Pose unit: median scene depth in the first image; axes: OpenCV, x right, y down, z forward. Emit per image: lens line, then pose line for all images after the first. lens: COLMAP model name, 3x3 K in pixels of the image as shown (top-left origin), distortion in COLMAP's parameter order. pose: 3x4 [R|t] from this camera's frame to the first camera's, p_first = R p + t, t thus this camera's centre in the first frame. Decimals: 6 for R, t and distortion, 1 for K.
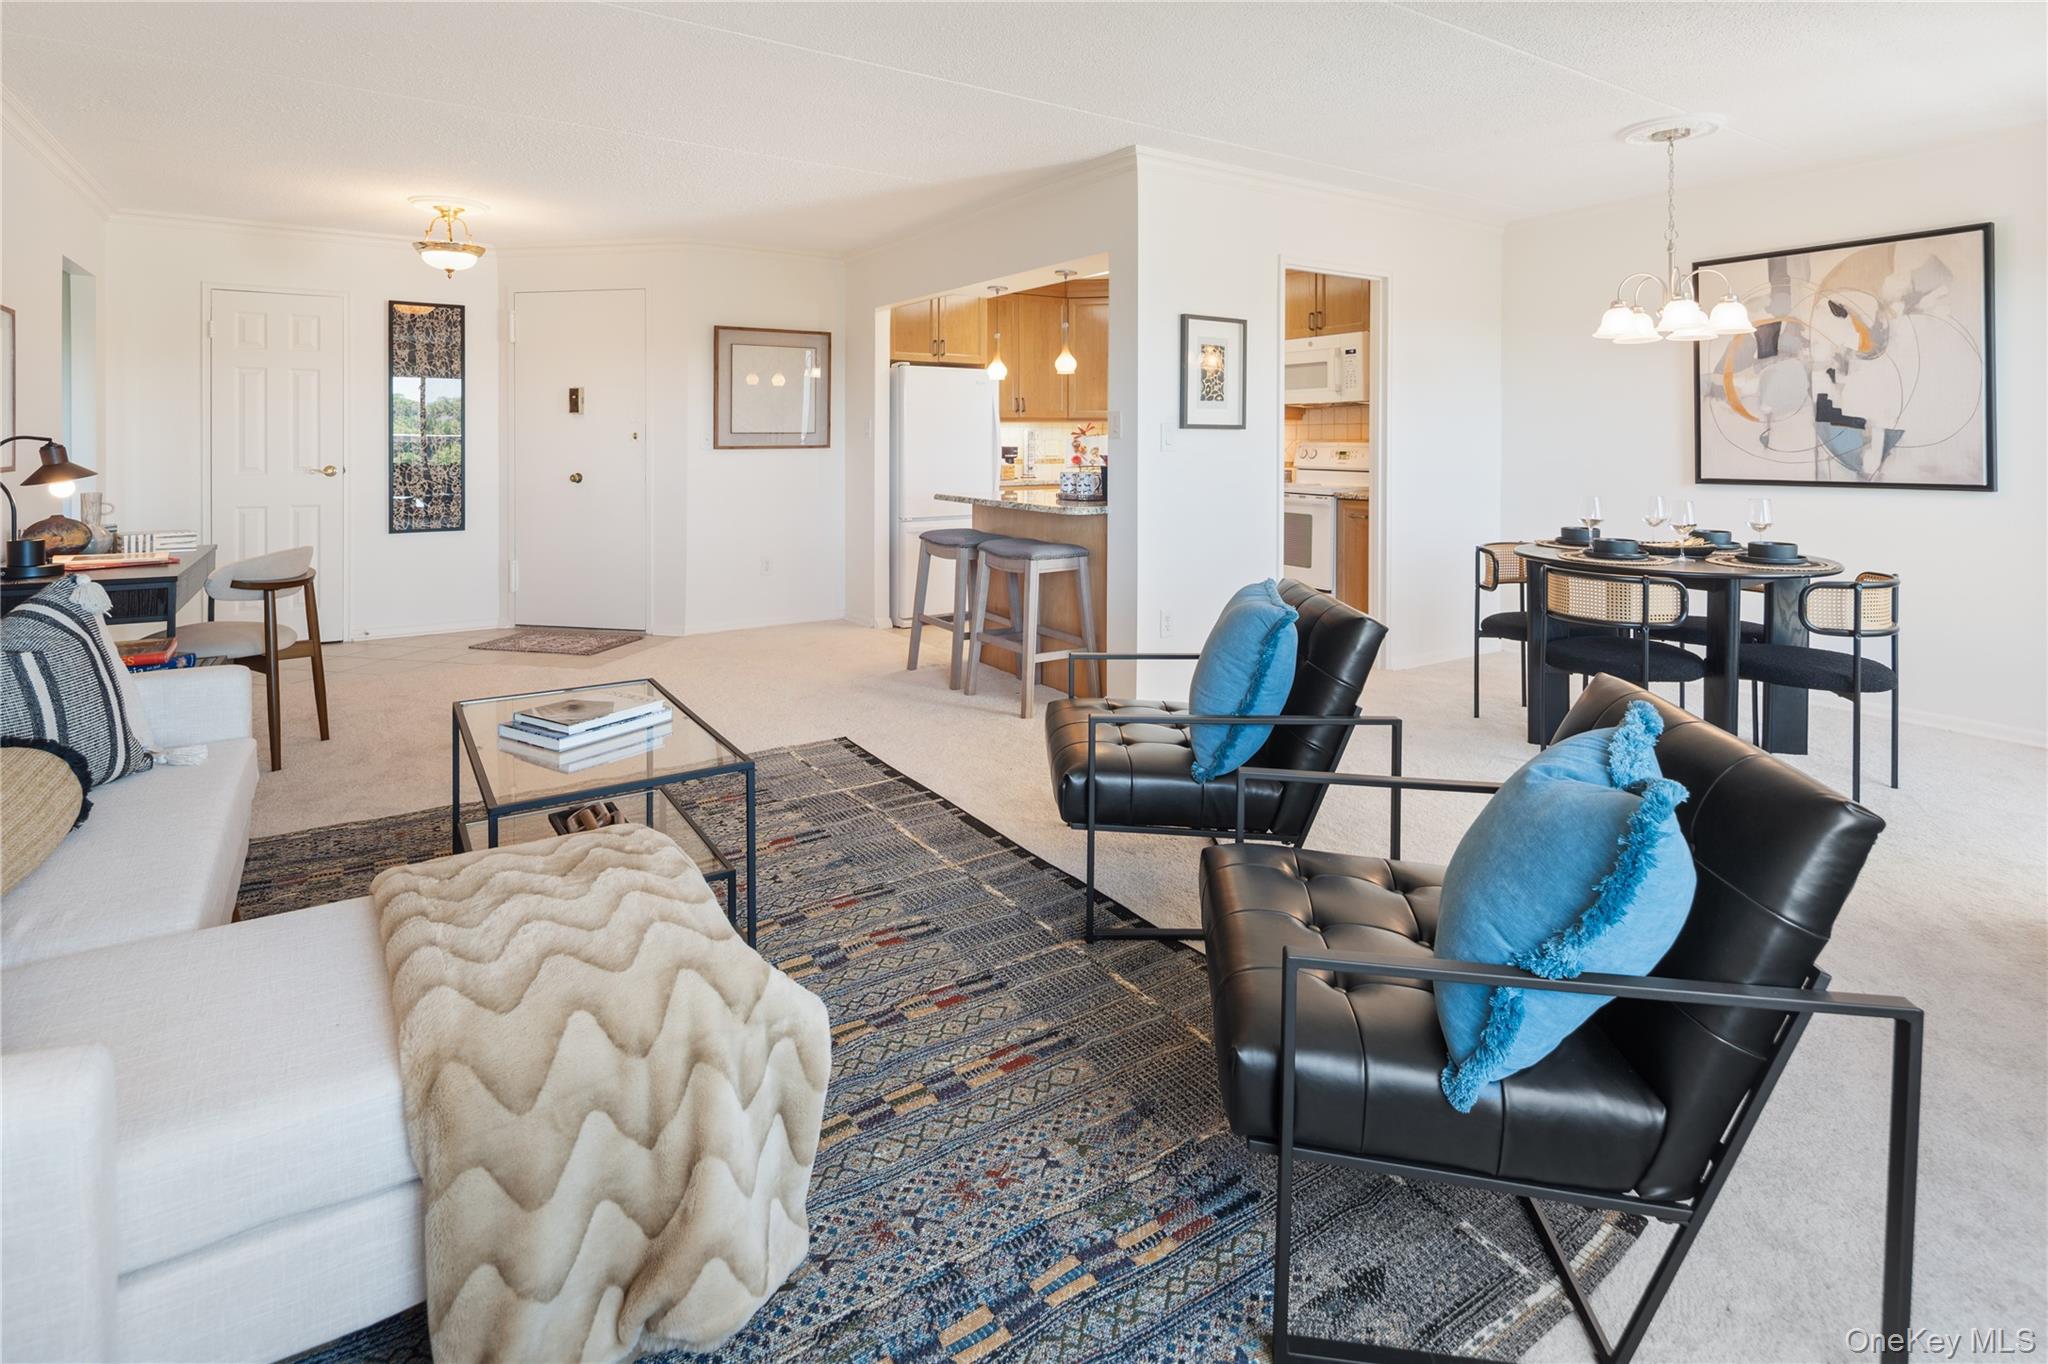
lens RADIAL K [[1021.0, 0, 1015.8], [0, 1021.0, 433.4], [0, 0, 1]] dist [-0.001701, -0.000771]
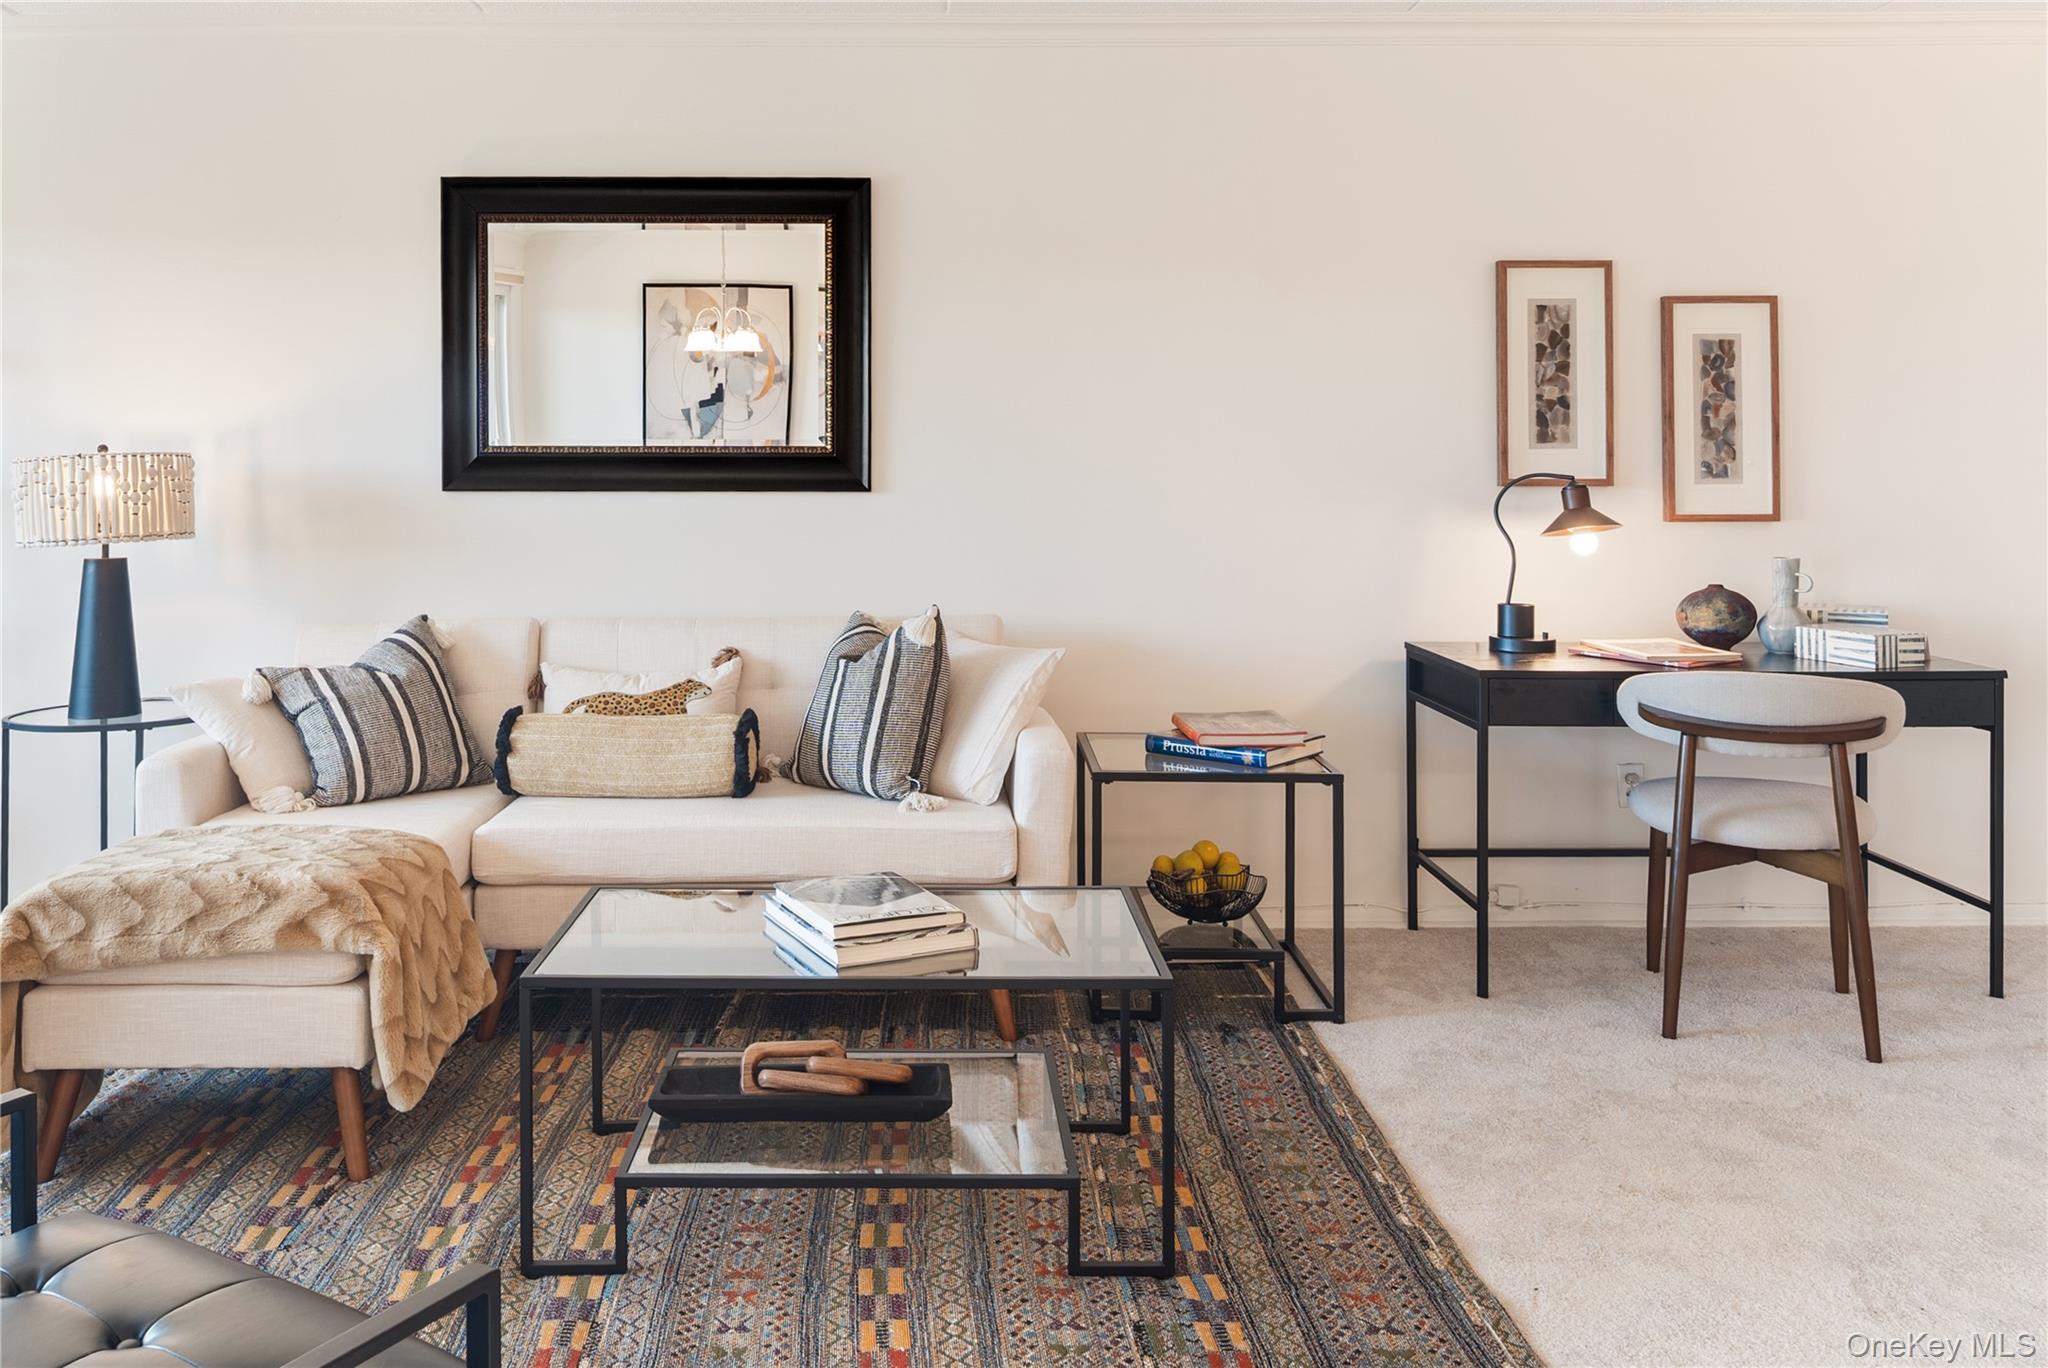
lens RADIAL K [[1614.1, 0, 908.0], [0, 1614.1, 461.1], [0, 0, 1]] dist [0.001819, -0.003735]
pose [[-0.549165, -0.004644, -0.835701, 0.239835], [0.008139, 0.999907, -0.010905, 0.000512], [0.835674, -0.012790, -0.549077, 0.893498]]
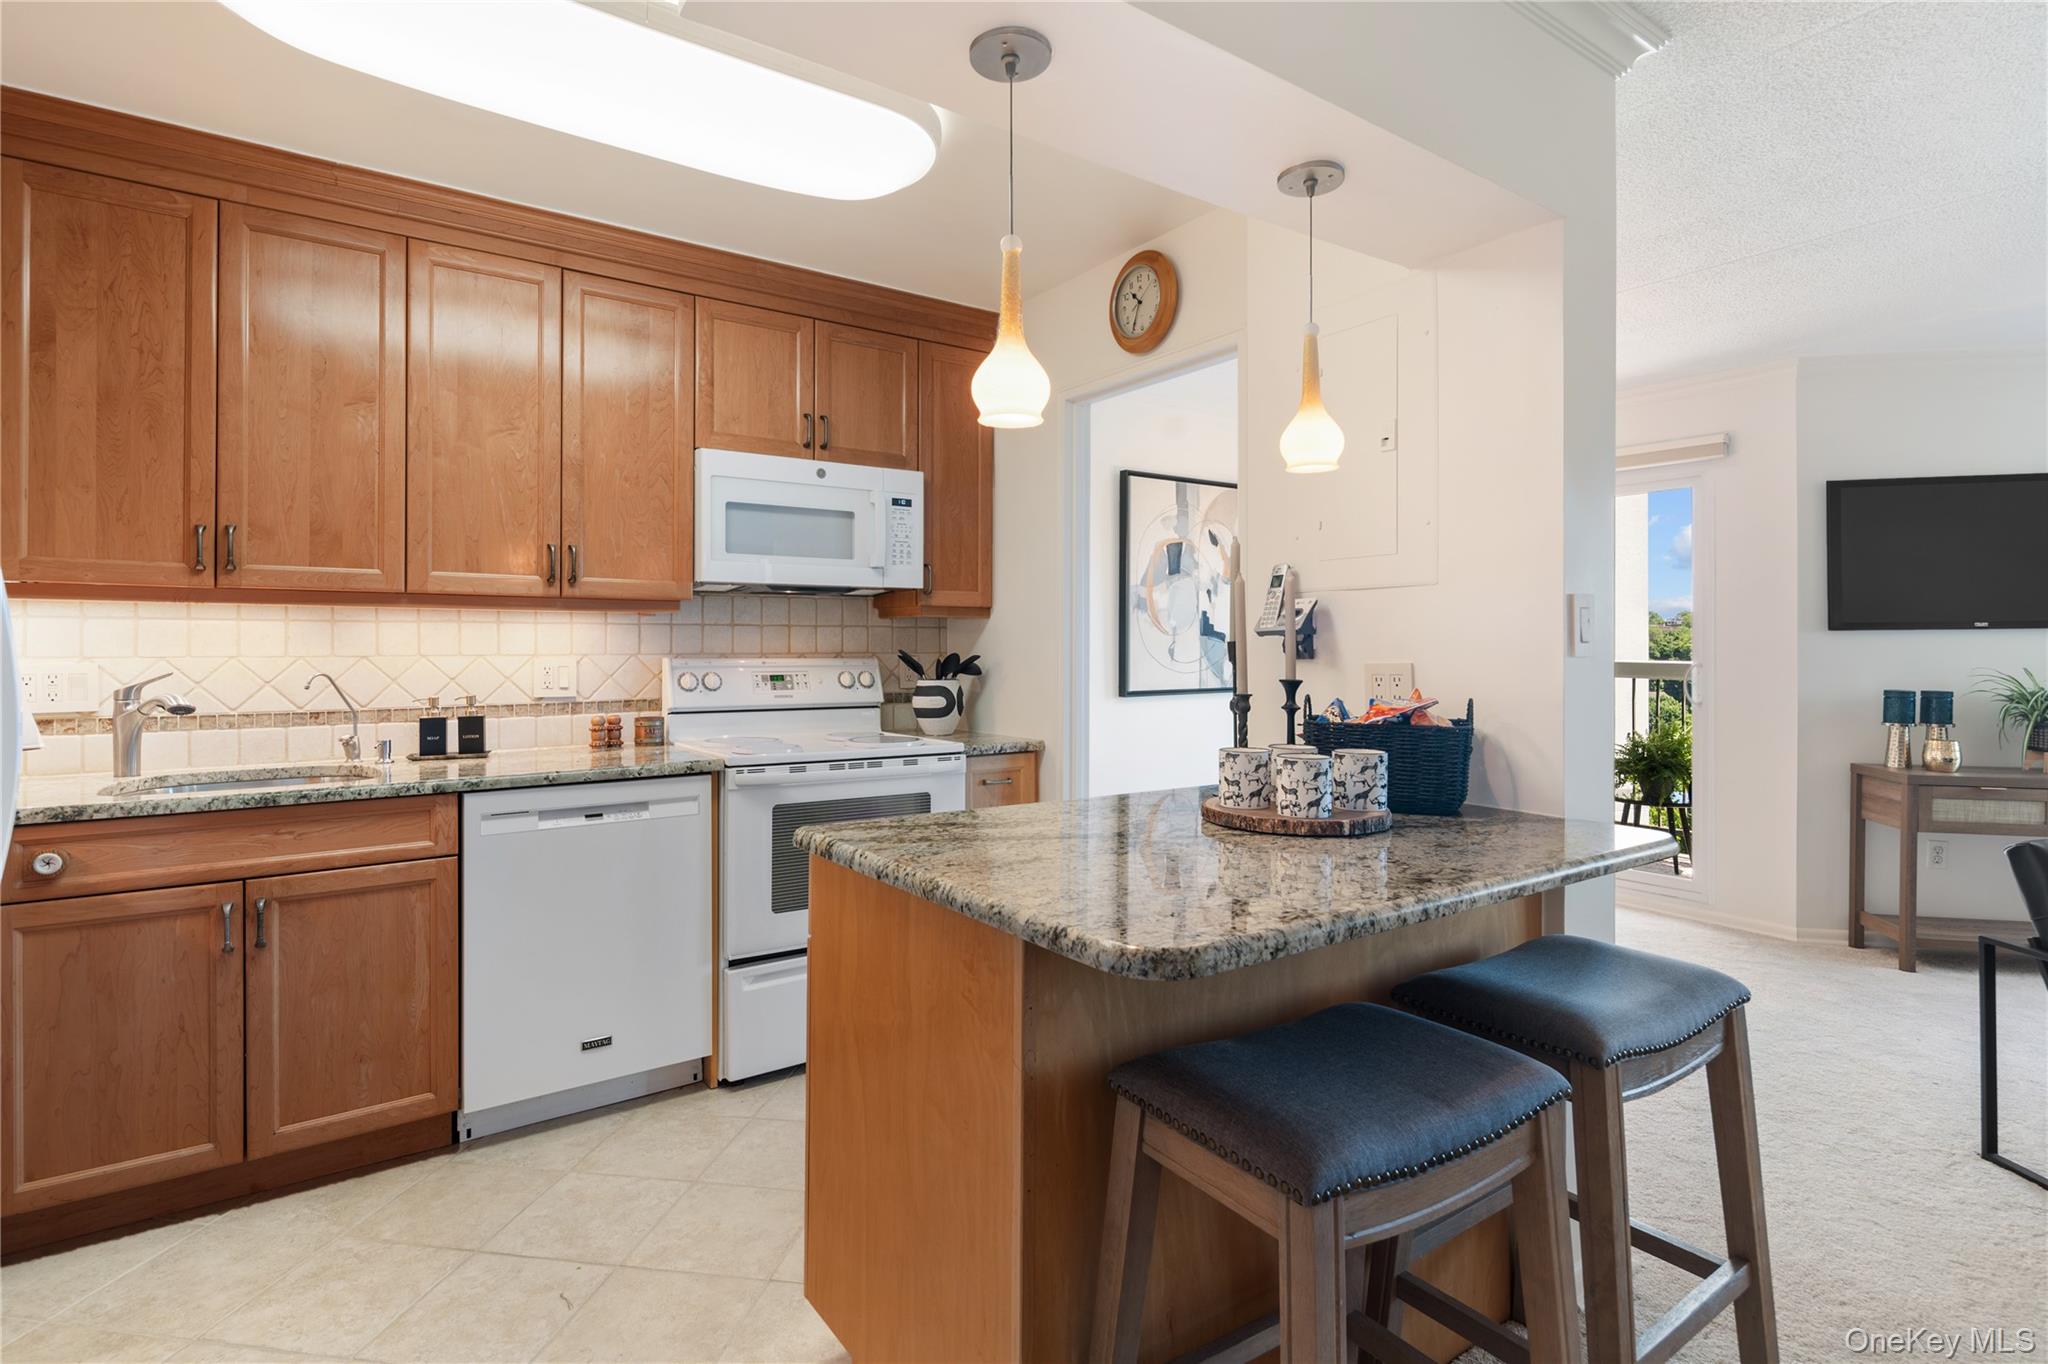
lens RADIAL K [[1006.9, 0, 1028.0], [0, 1006.9, 649.0], [0, 0, 1]] dist [0.003102, -0.001110]
pose [[-0.028901, -0.002894, 0.999578, -0.304342], [-0.007205, 0.999970, 0.002687, 0.001411], [-0.999556, -0.007124, -0.028921, 1.167937]]
